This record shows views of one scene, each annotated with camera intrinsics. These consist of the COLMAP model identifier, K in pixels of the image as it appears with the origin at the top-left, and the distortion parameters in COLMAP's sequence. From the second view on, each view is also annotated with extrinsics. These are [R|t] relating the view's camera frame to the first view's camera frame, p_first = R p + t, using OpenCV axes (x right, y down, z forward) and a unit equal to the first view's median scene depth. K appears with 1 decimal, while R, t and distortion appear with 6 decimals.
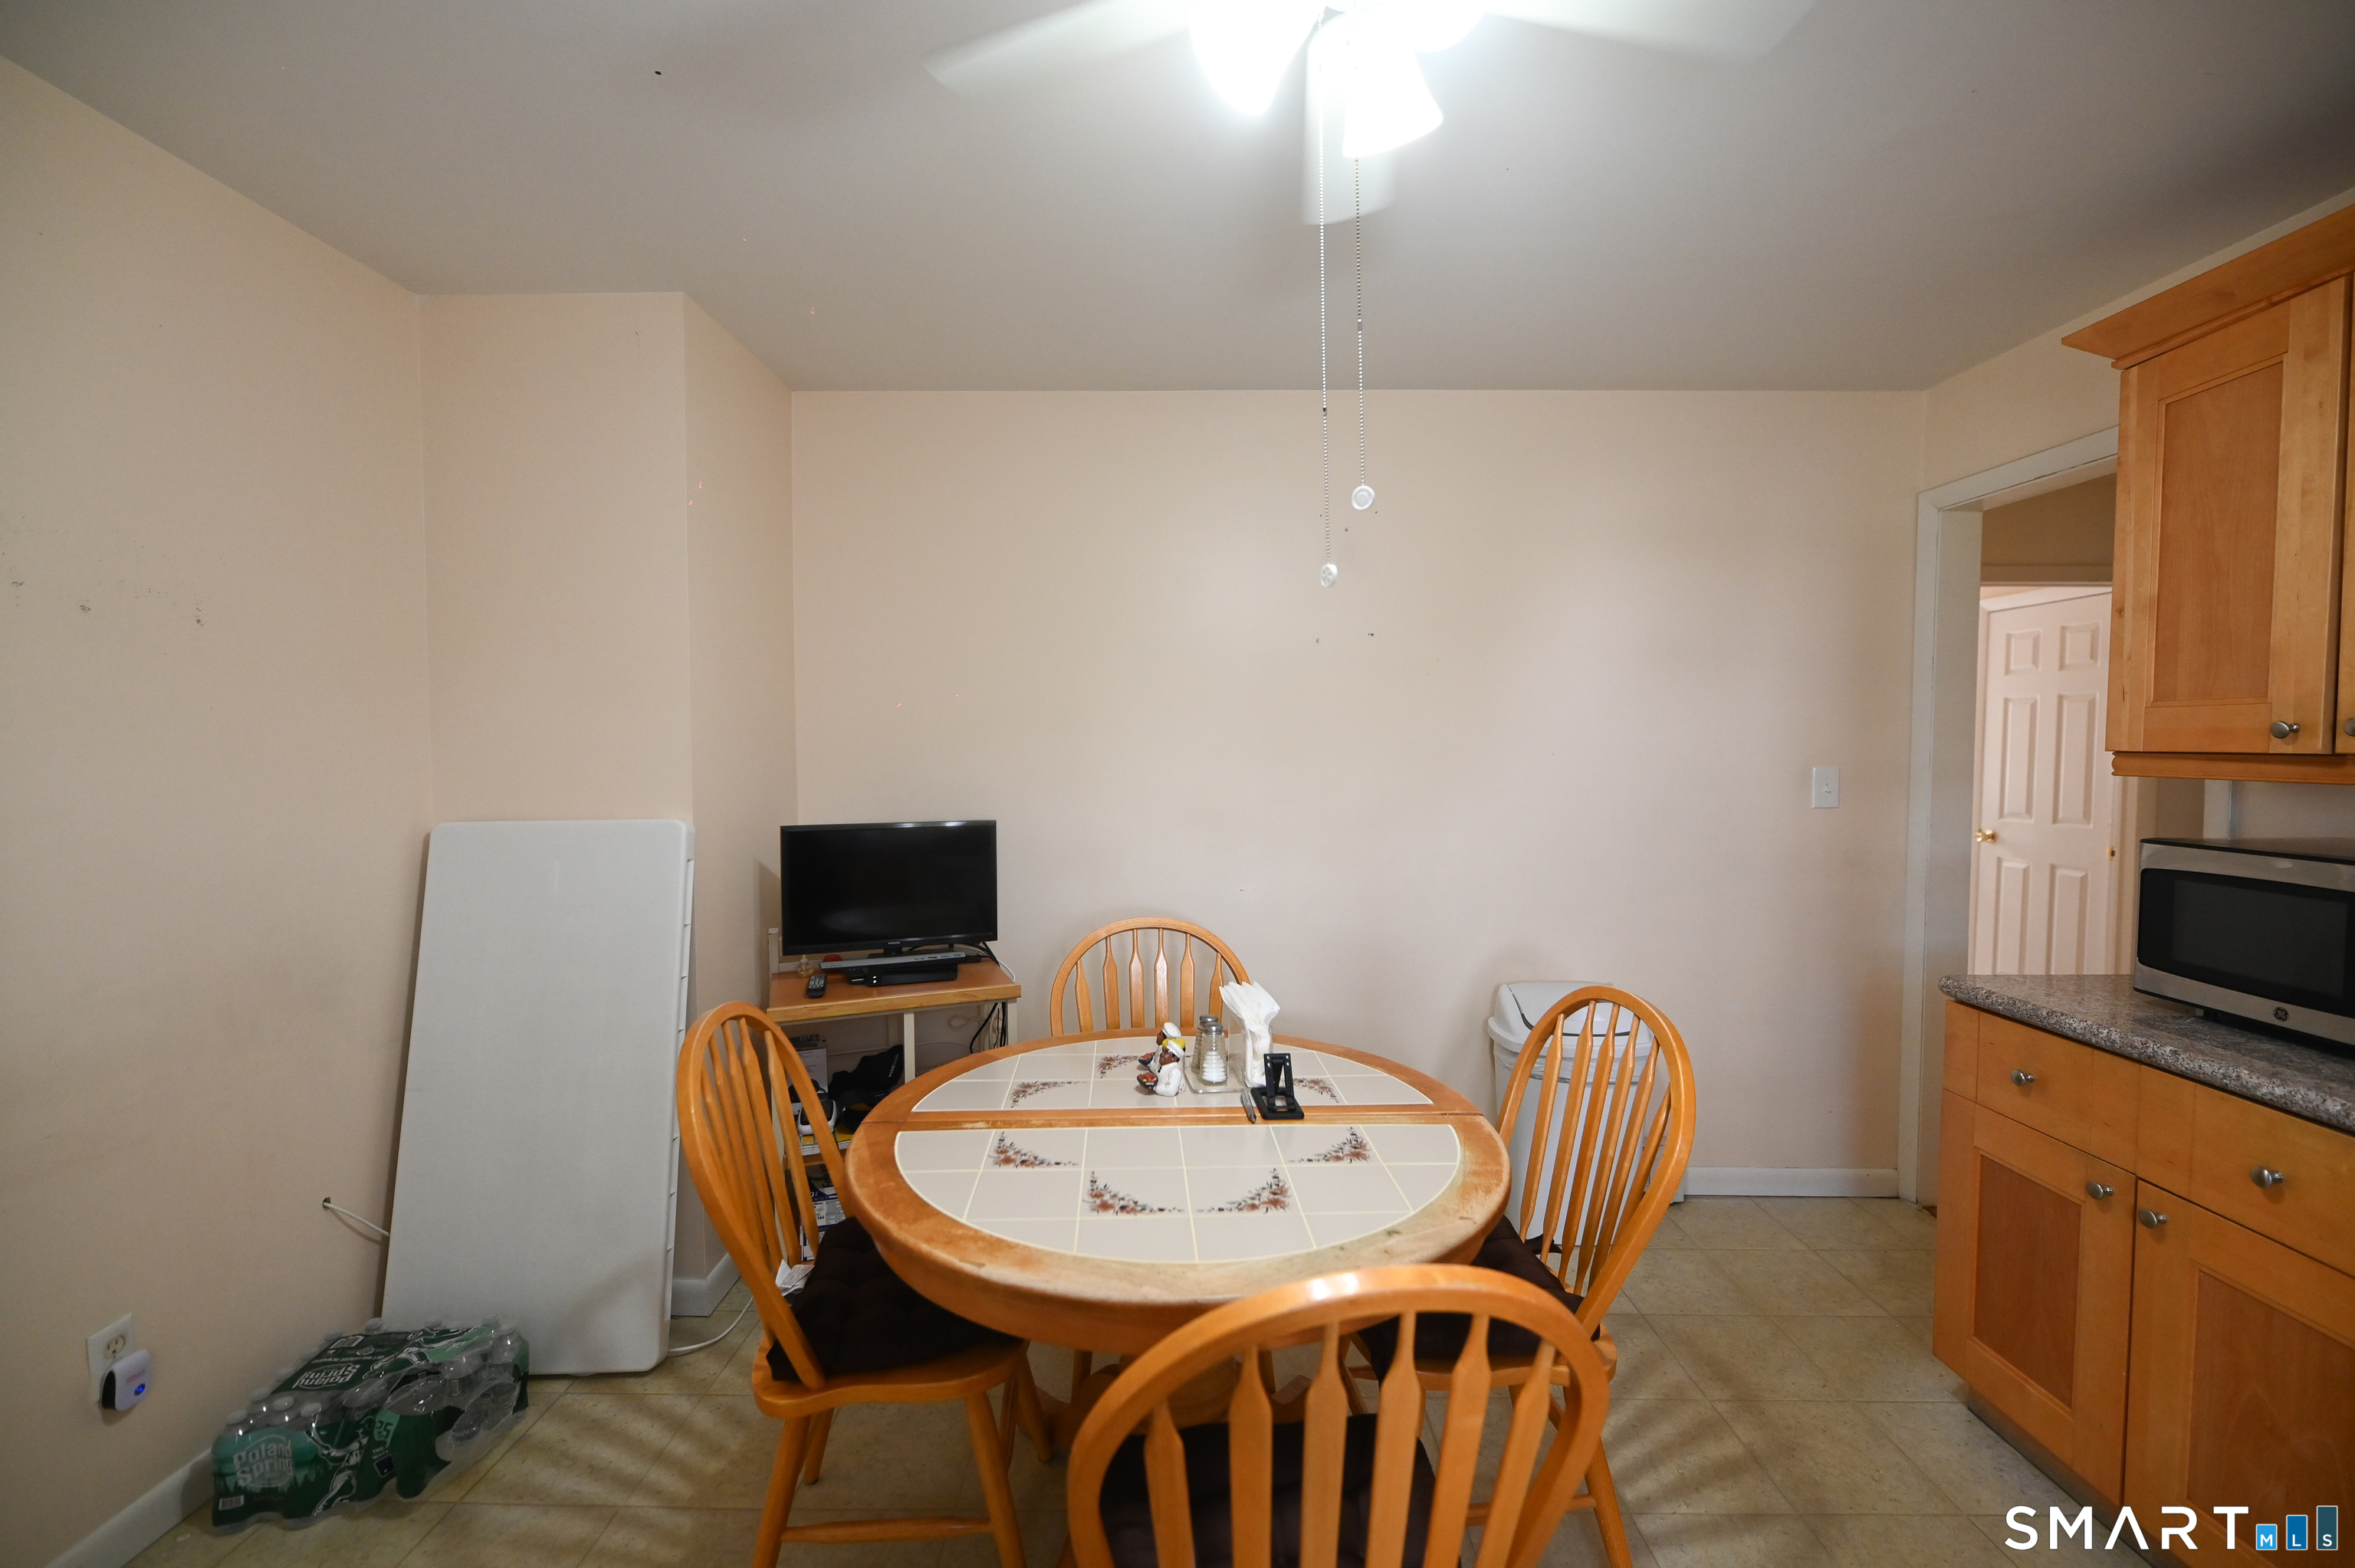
lens RADIAL K [[962.0, 0, 1173.4], [0, 962.0, 786.7], [0, 0, 1]] dist [-0.004460, -0.000668]
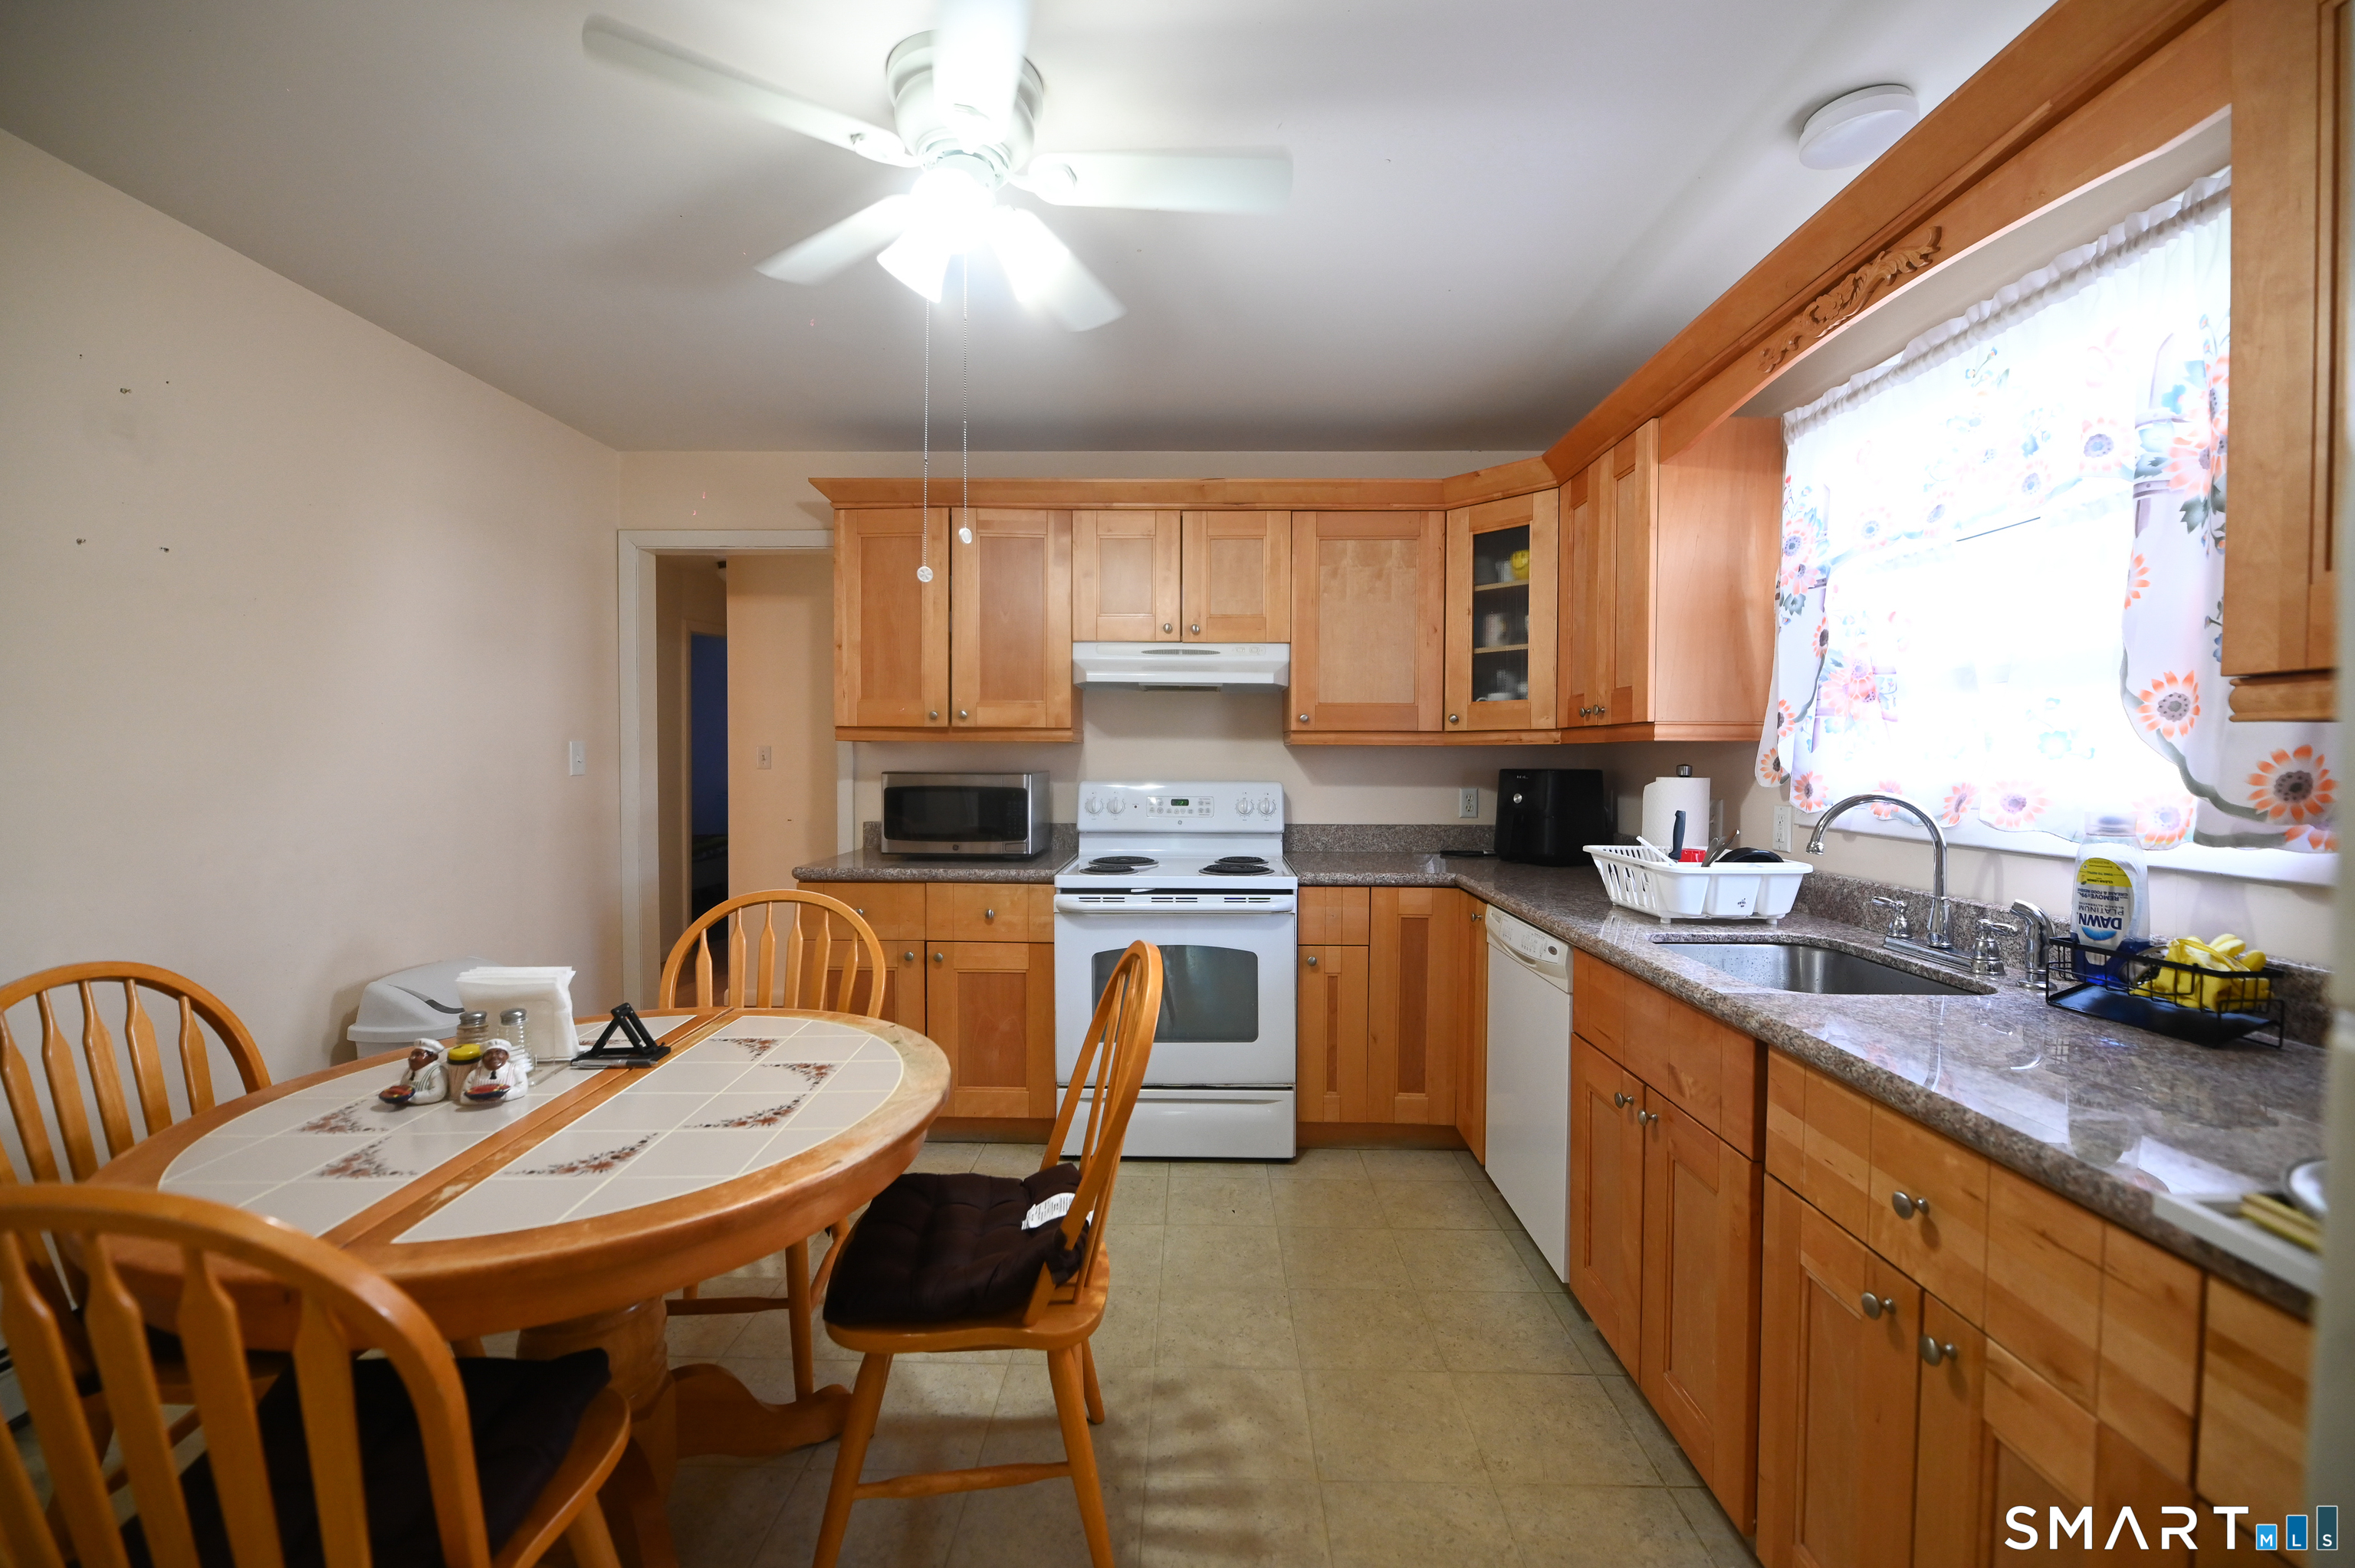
lens RADIAL K [[962.0, 0, 1171.2], [0, 962.0, 776.6], [0, 0, 1]] dist [-0.004460, -0.000668]
pose [[0.024744, -0.024863, 0.999385, -0.888181], [0.037190, 0.999022, 0.023933, 0.041245], [-0.999002, 0.036575, 0.025645, 0.416378]]
